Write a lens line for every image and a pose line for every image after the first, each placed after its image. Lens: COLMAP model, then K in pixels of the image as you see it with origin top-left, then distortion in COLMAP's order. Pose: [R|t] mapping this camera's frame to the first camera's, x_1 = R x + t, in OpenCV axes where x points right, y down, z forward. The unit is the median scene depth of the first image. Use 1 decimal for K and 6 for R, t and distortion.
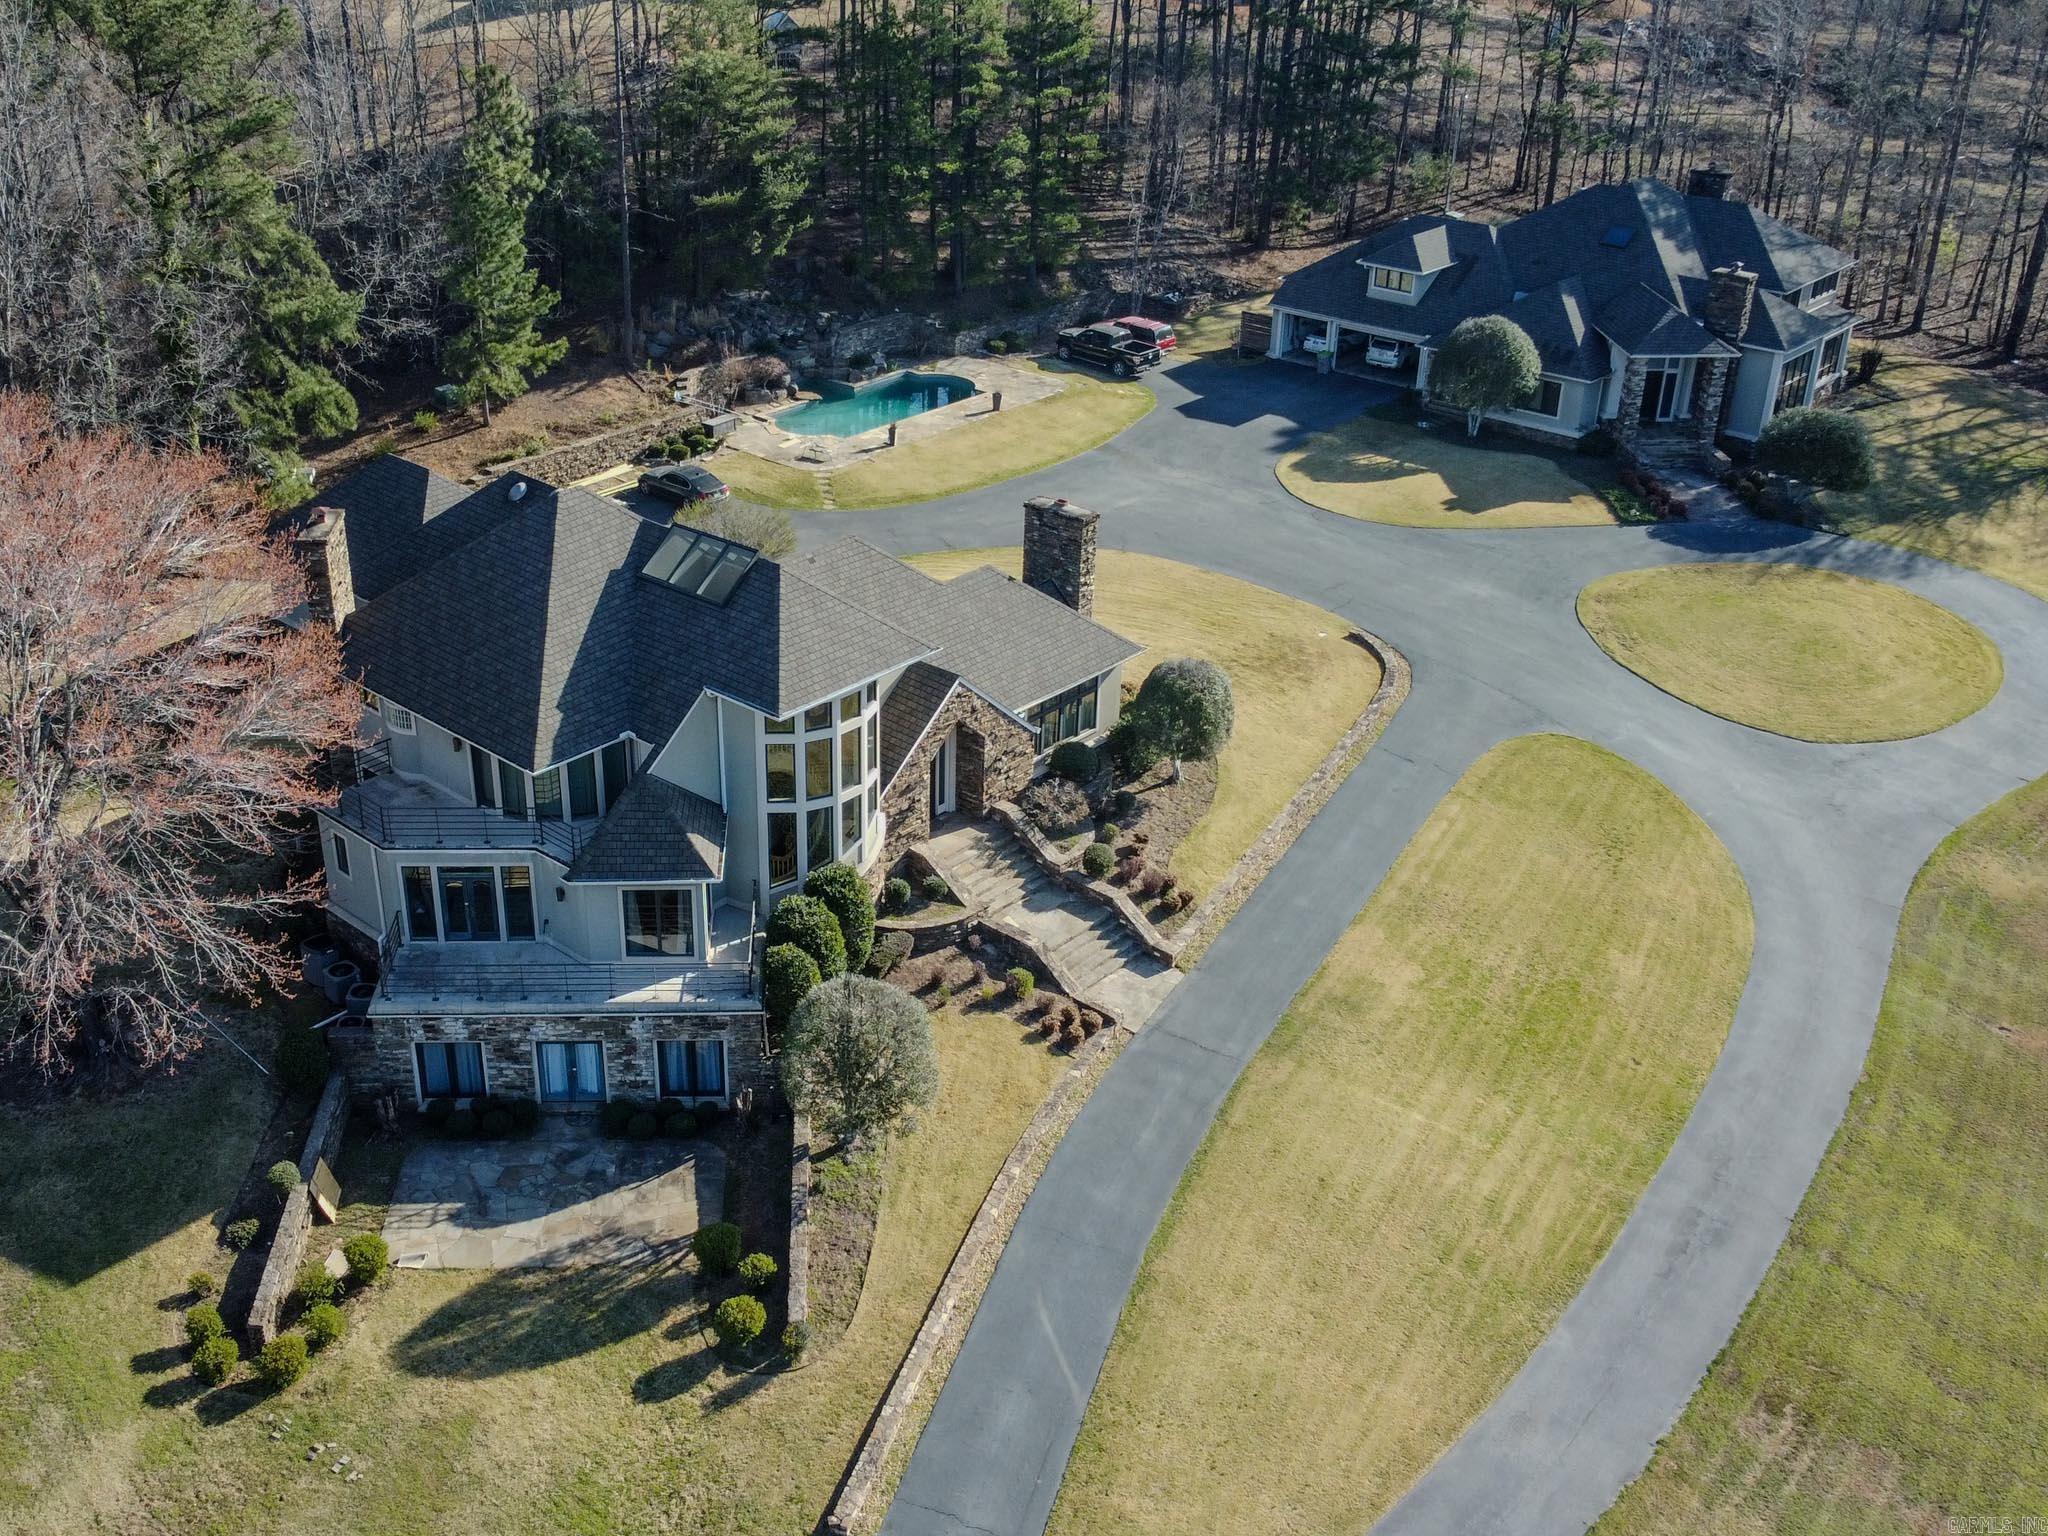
lens RADIAL K [[2106.5, 0, 851.2], [0, 2106.5, 768.9], [0, 0, 1]] dist [-0.005031, -0.002298]
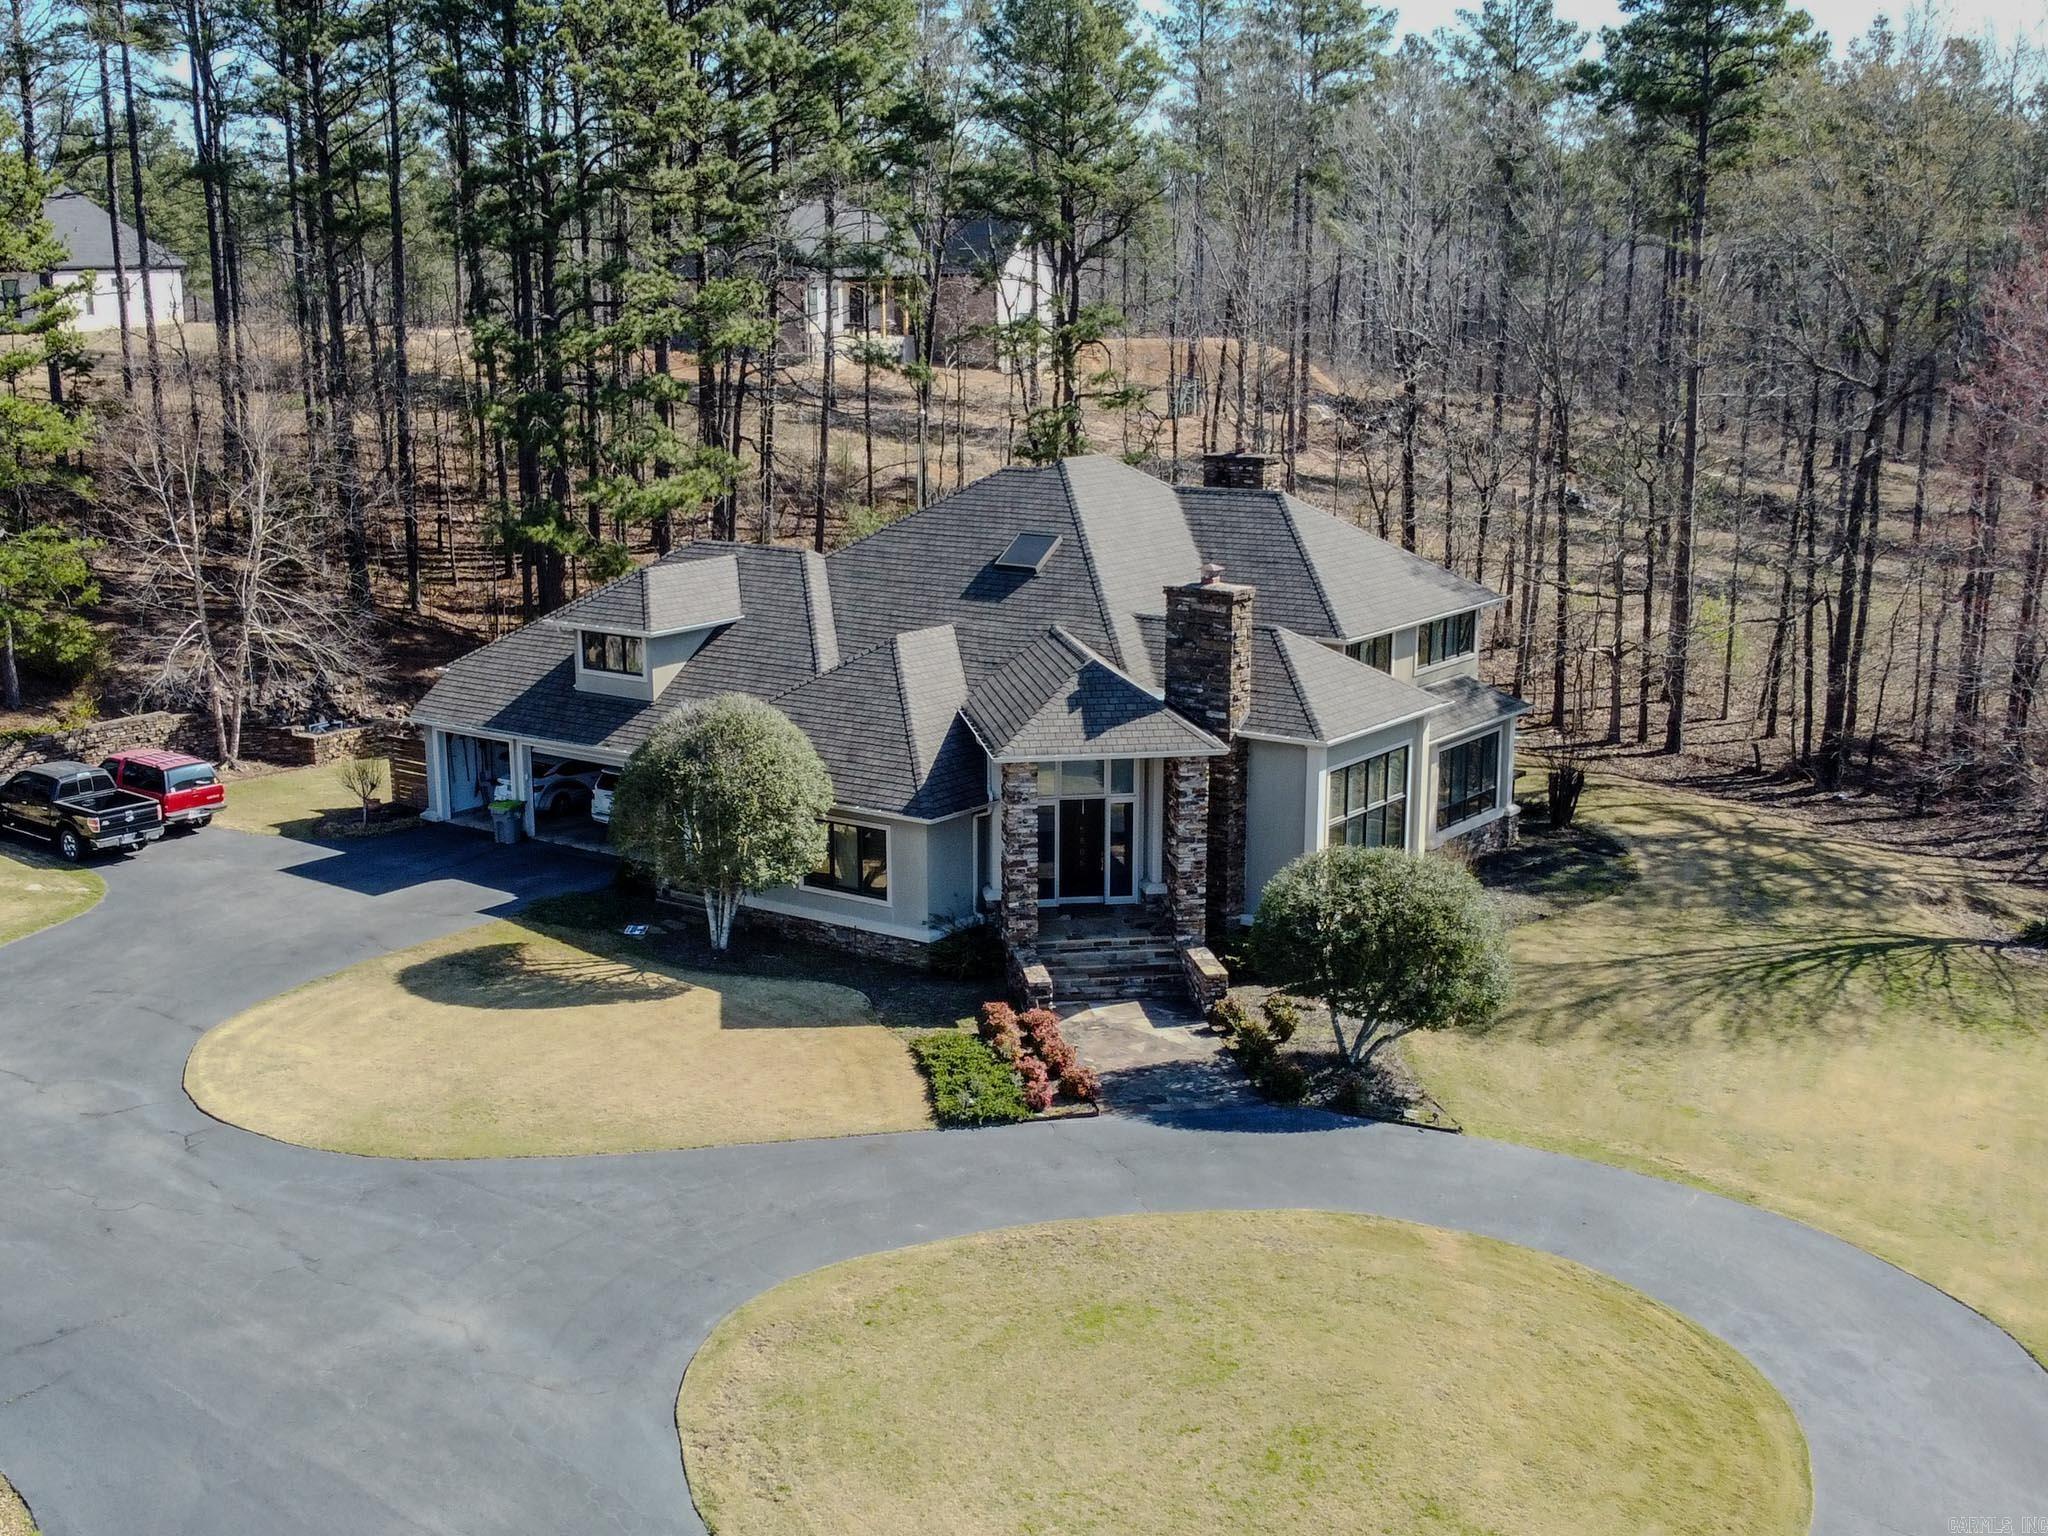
lens RADIAL K [[2160.5, 0, 1024.0], [0, 2160.5, 768.0], [0, 0, 1]] dist [0.002160, -0.009106]
pose [[0.995761, -0.025442, 0.088387, 0.324721], [0.049097, 0.959646, -0.276893, -0.060860], [-0.077776, 0.280059, 0.956827, 0.529937]]
